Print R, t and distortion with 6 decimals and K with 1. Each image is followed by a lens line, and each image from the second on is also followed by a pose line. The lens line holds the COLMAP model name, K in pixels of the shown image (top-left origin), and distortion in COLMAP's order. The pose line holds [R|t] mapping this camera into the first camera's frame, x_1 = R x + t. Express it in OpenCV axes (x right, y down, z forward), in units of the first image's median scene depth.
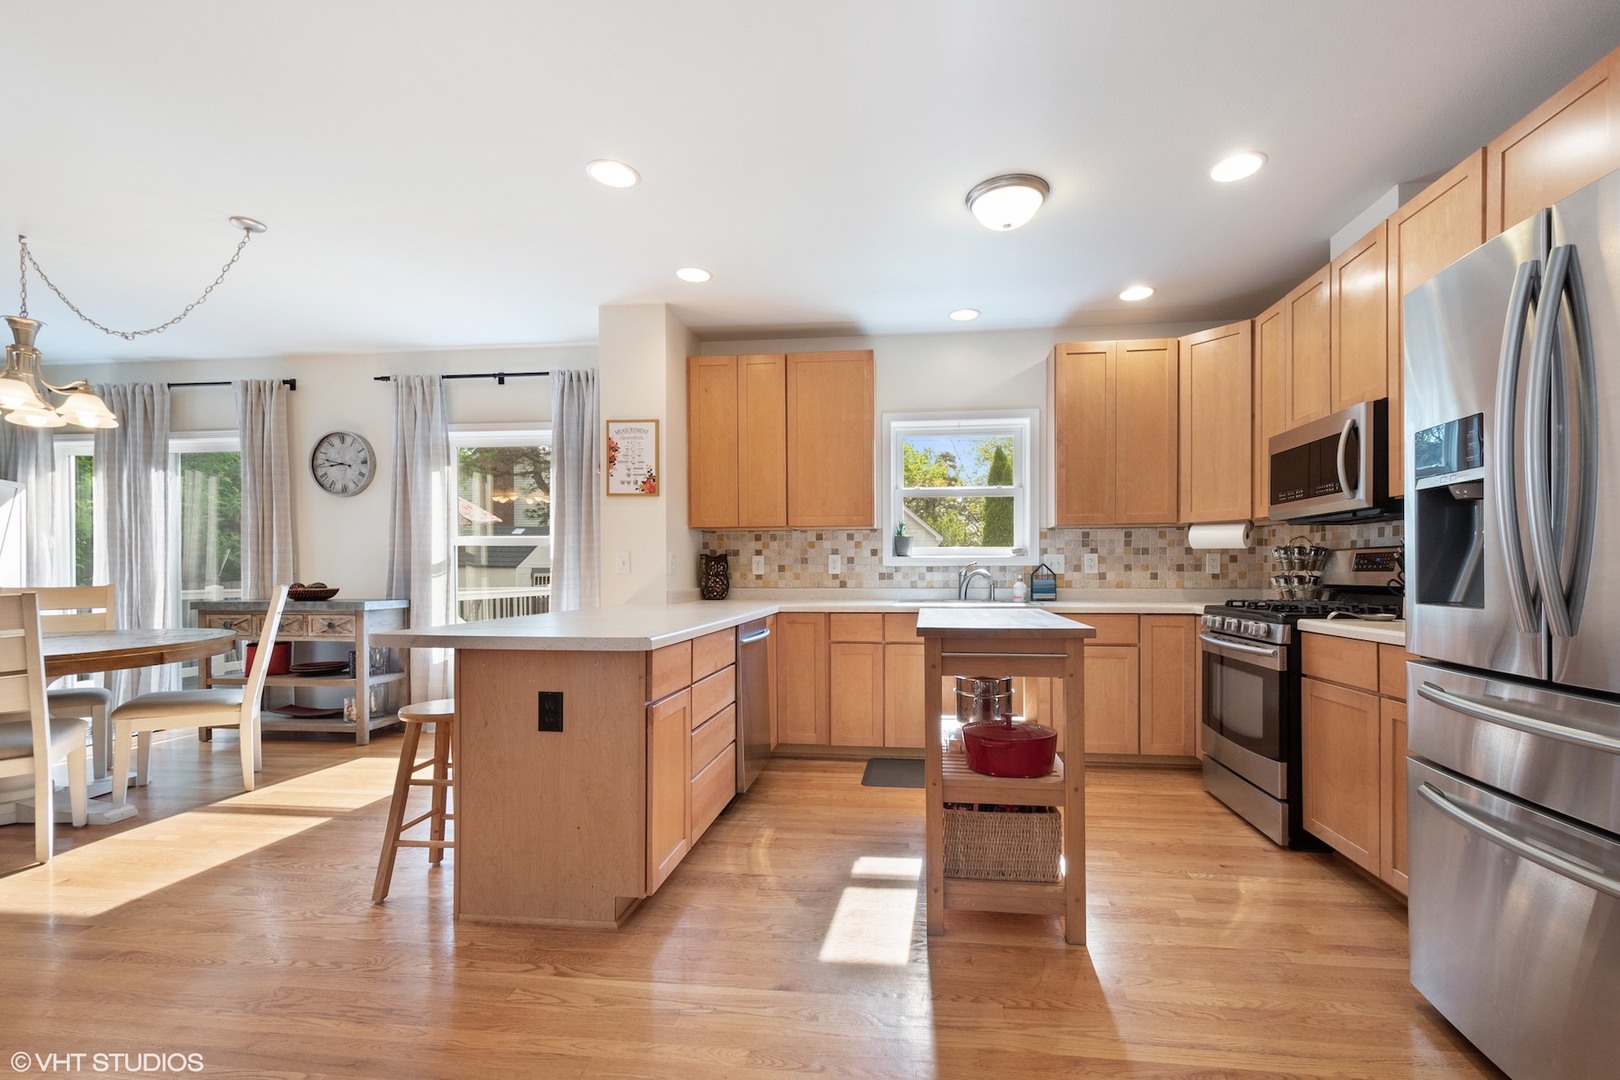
lens RADIAL K [[717.1, 0, 837.6], [0, 717.1, 573.1], [0, 0, 1]] dist [0.004011, -0.000307]
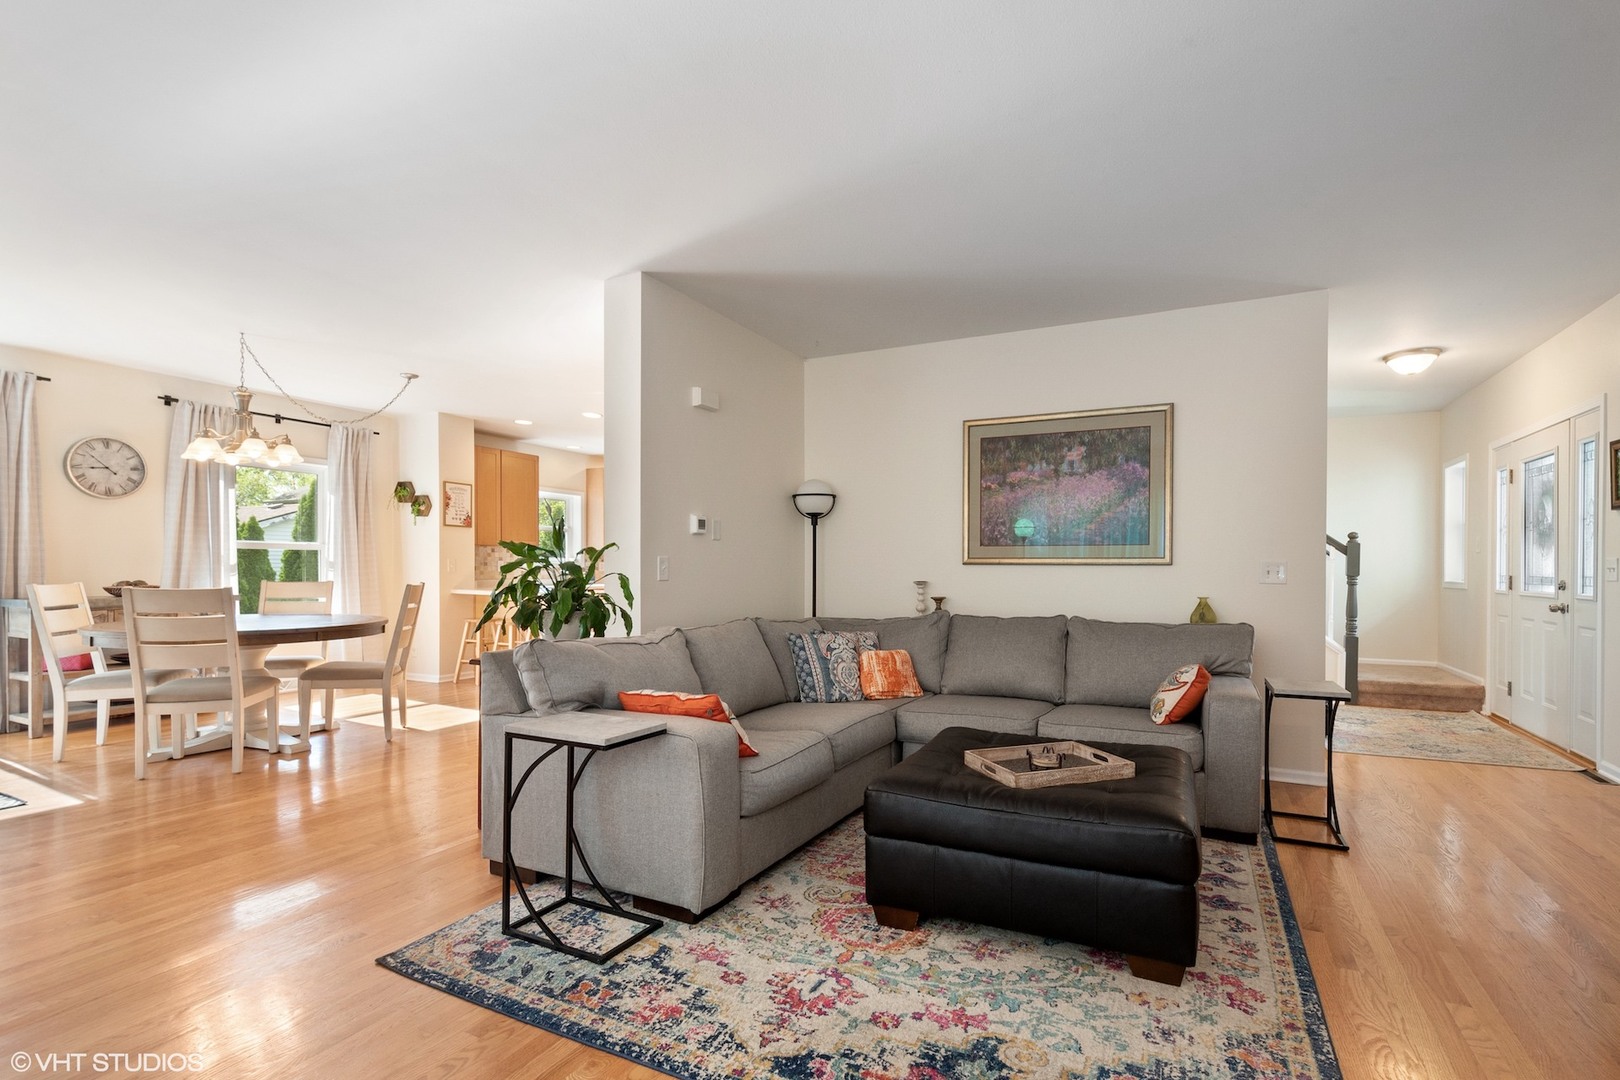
lens RADIAL K [[793.2, 0, 852.9], [0, 793.2, 573.2], [0, 0, 1]] dist [0.005547, -0.002850]
pose [[0.315156, -0.004559, 0.949029, -1.669813], [-0.005370, 0.999964, 0.006587, -0.012521], [-0.949025, -0.007172, 0.315121, -0.470823]]
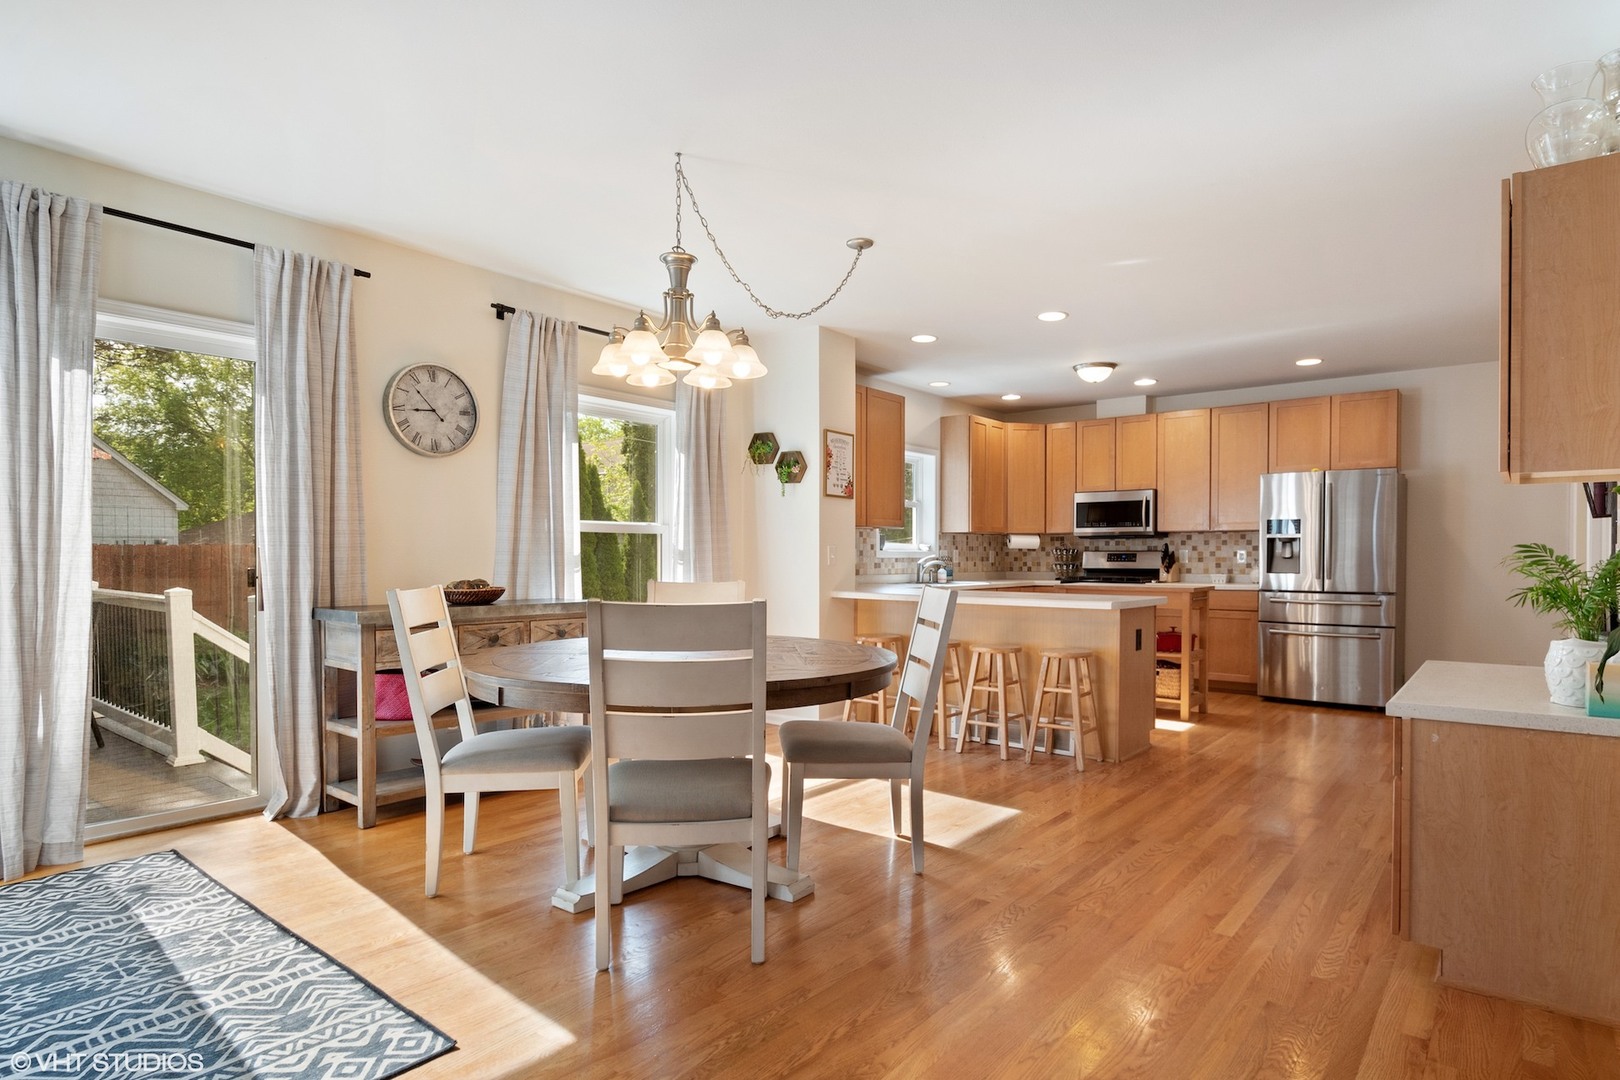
lens RADIAL K [[912.2, 0, 826.6], [0, 912.2, 570.7], [0, 0, 1]] dist [0.000596, -0.001953]
pose [[0.509902, -0.011312, 0.860158, -1.450166], [0.000182, 0.999915, 0.013042, -0.008233], [-0.860233, -0.006493, 0.509860, 0.245012]]
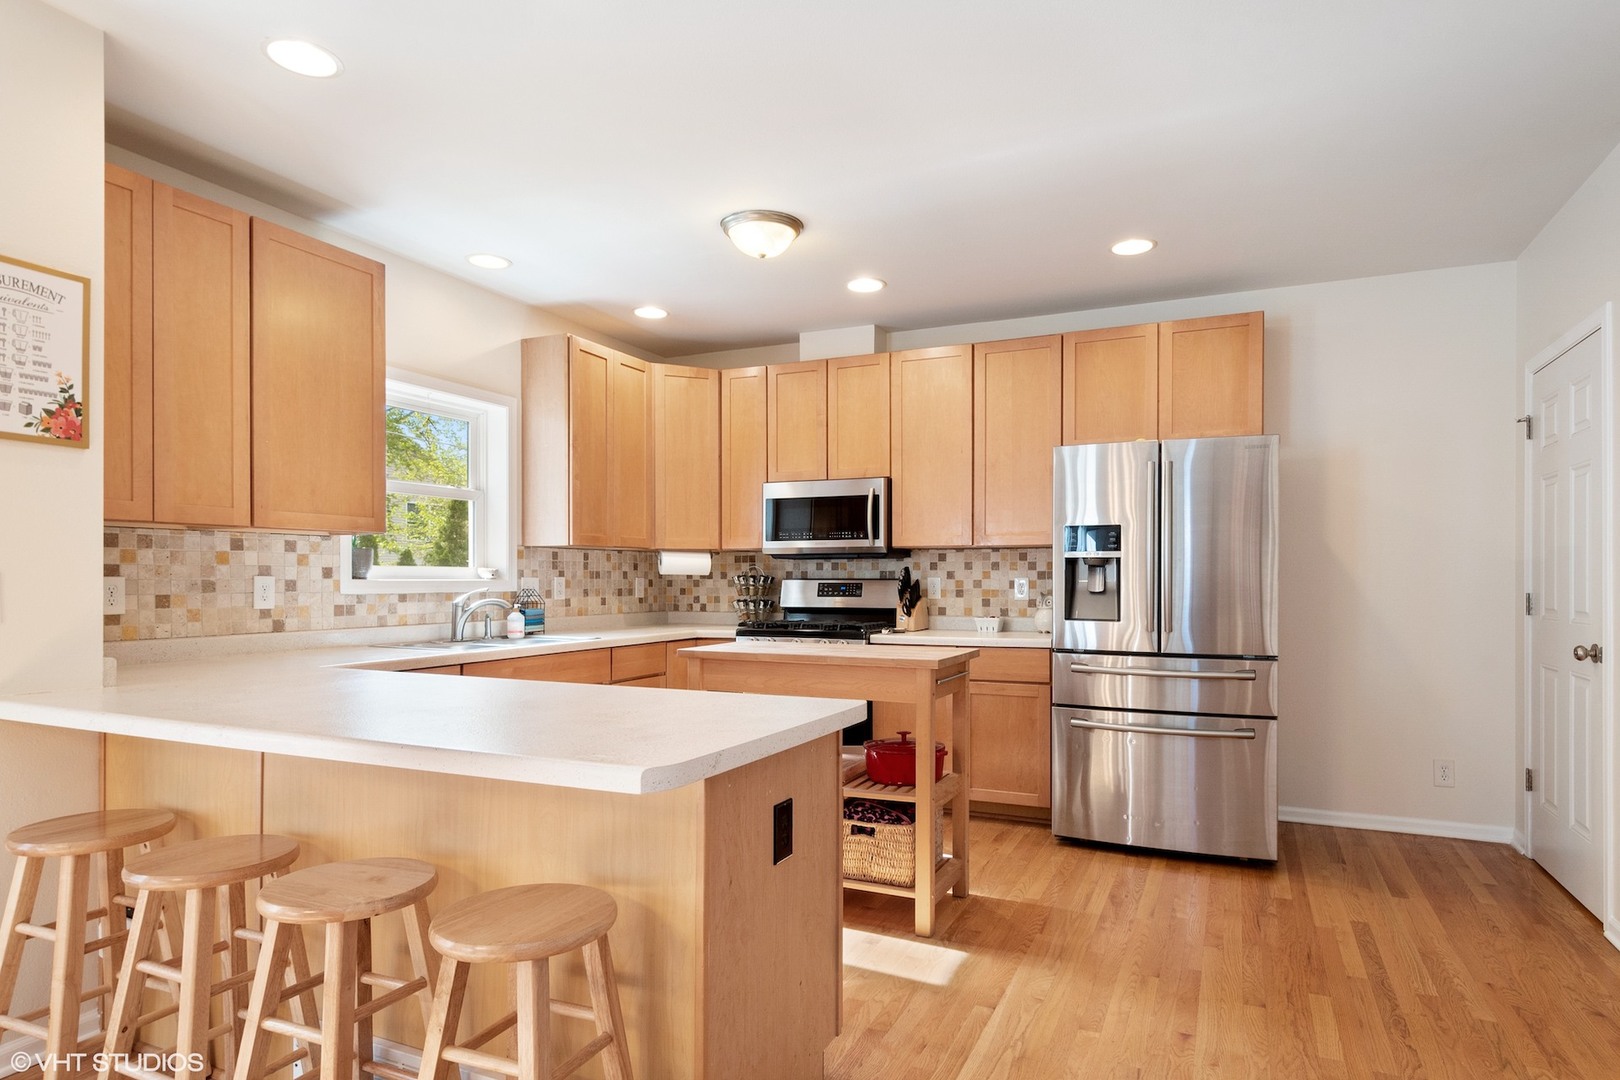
lens RADIAL K [[912.2, 0, 848.2], [0, 912.2, 578.0], [0, 0, 1]] dist [0.000596, -0.001953]
pose [[0.277777, 0.002907, 0.960641, -0.612316], [0.000908, 0.999994, -0.003289, -0.022066], [-0.960645, 0.001786, 0.277773, 0.351985]]
